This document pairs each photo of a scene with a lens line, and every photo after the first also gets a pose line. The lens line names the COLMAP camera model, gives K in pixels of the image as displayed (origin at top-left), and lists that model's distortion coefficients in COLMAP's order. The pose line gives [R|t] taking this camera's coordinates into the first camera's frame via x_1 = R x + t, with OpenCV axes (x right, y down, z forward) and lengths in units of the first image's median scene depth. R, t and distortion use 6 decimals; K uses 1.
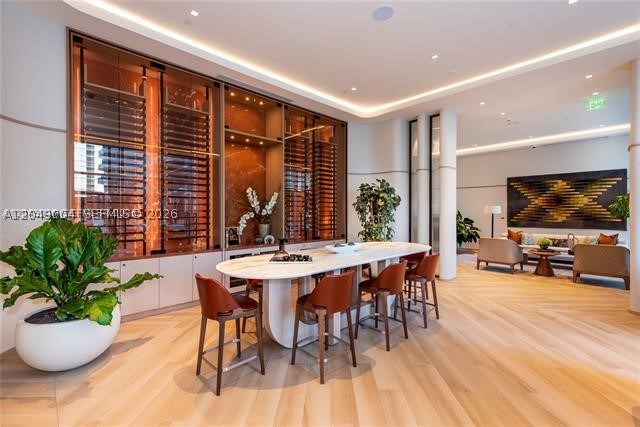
lens RADIAL K [[281.3, 0, 320.0], [0, 281.3, 213.5], [0, 0, 1]] dist [0.000029, 0.000079]
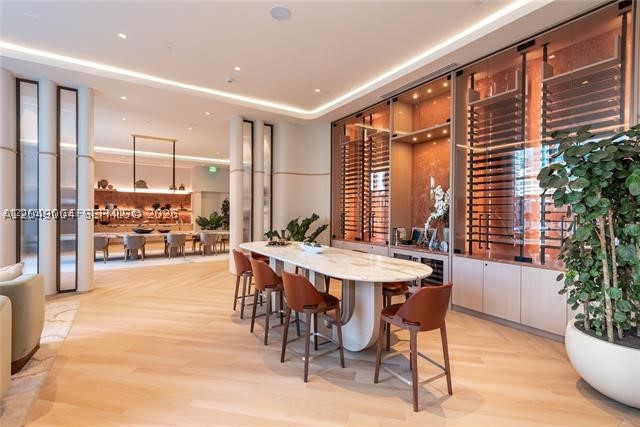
lens RADIAL K [[305.2, 0, 320.0], [0, 305.2, 213.5], [0, 0, 1]] dist [0.001772, -0.000034]
pose [[-0.197654, -0.005475, -0.980257, 1.271808], [-0.013445, 0.999905, -0.002874, 0.003425], [0.980180, 0.012612, -0.197709, 1.368317]]
